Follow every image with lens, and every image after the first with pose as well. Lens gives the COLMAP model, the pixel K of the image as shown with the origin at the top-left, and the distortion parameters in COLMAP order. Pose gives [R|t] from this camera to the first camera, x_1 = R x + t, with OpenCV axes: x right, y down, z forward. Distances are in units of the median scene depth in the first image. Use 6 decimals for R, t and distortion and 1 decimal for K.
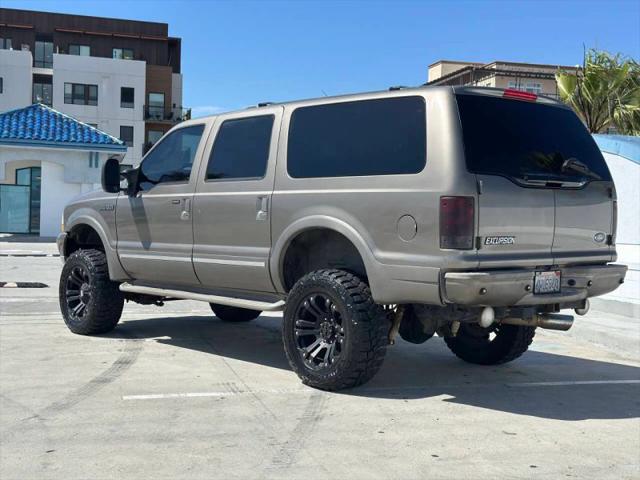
lens RADIAL K [[890.0, 0, 323.9], [0, 890.0, 236.2], [0, 0, 1]] dist [0.110241, -0.030230]
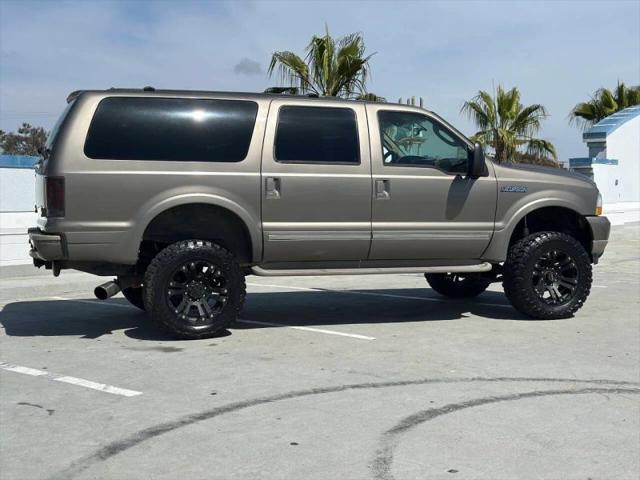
lens RADIAL K [[890.0, 0, 323.9], [0, 890.0, 236.2], [0, 0, 1]] dist [0.110241, -0.030230]
pose [[-0.370276, 0.030171, -0.928432, 1.198550], [-0.032459, 0.998442, 0.045391, -0.026811], [0.928355, 0.046943, -0.368719, 1.694718]]
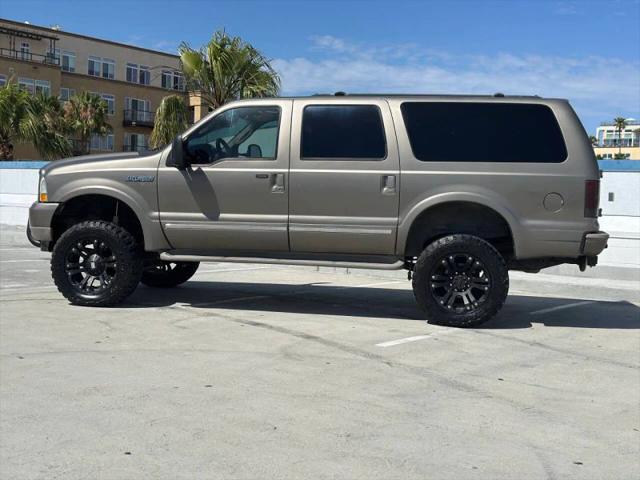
lens RADIAL K [[891.3, 0, 320.0], [0, 891.3, 240.0], [0, 0, 1]] dist [0.115499, -0.100057]
pose [[0.814612, -0.026011, 0.579422, -0.852354], [-0.000219, 0.998980, 0.045153, -0.011569], [-0.580006, -0.036909, 0.813776, 0.071043]]
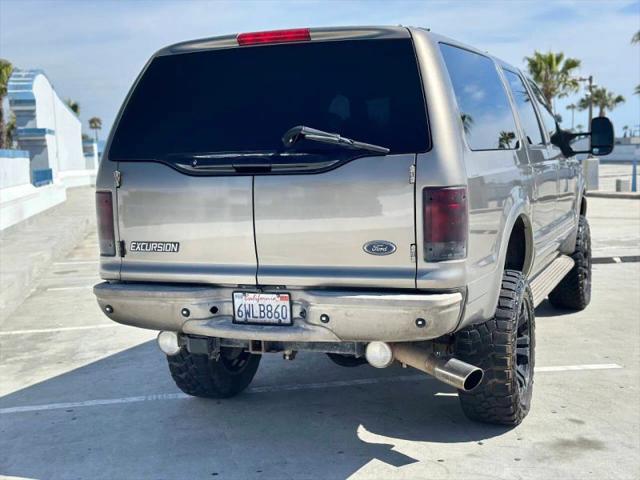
lens RADIAL K [[891.3, 0, 320.0], [0, 891.3, 240.0], [0, 0, 1]] dist [0.115499, -0.100057]
pose [[0.450782, 0.063529, -0.890371, 0.799946], [0.012658, 0.996909, 0.077539, -0.049896], [0.892544, -0.046223, 0.448584, 0.661610]]
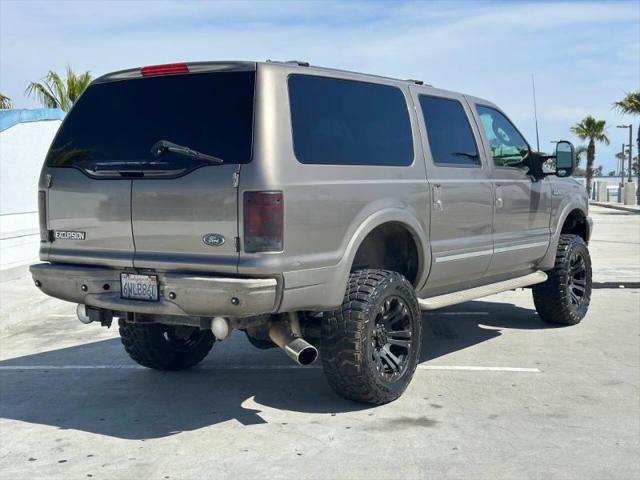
lens RADIAL K [[891.3, 0, 320.0], [0, 891.3, 240.0], [0, 0, 1]] dist [0.115499, -0.100057]
pose [[0.243561, 0.052456, -0.968466, 1.018023], [-0.014425, 0.998622, 0.050462, -0.036333], [0.969778, 0.001680, 0.243982, 0.866717]]
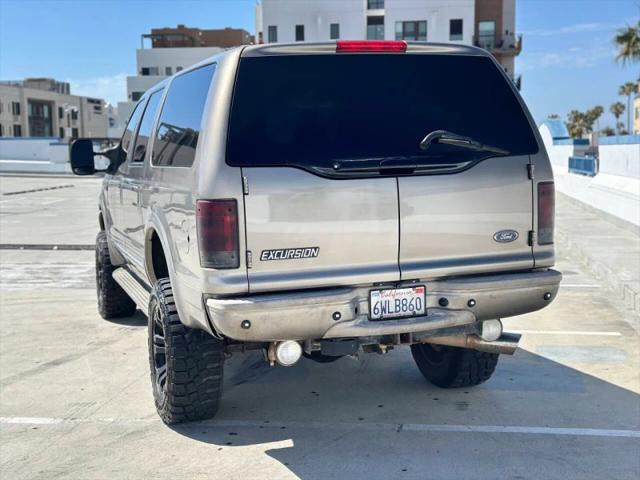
lens RADIAL K [[891.3, 0, 320.0], [0, 891.3, 240.0], [0, 0, 1]] dist [0.115499, -0.100057]
pose [[0.914721, -0.003200, -0.404074, 0.440465], [0.036652, 0.996504, 0.075080, -0.052165], [0.402421, -0.083487, 0.911640, 0.281866]]
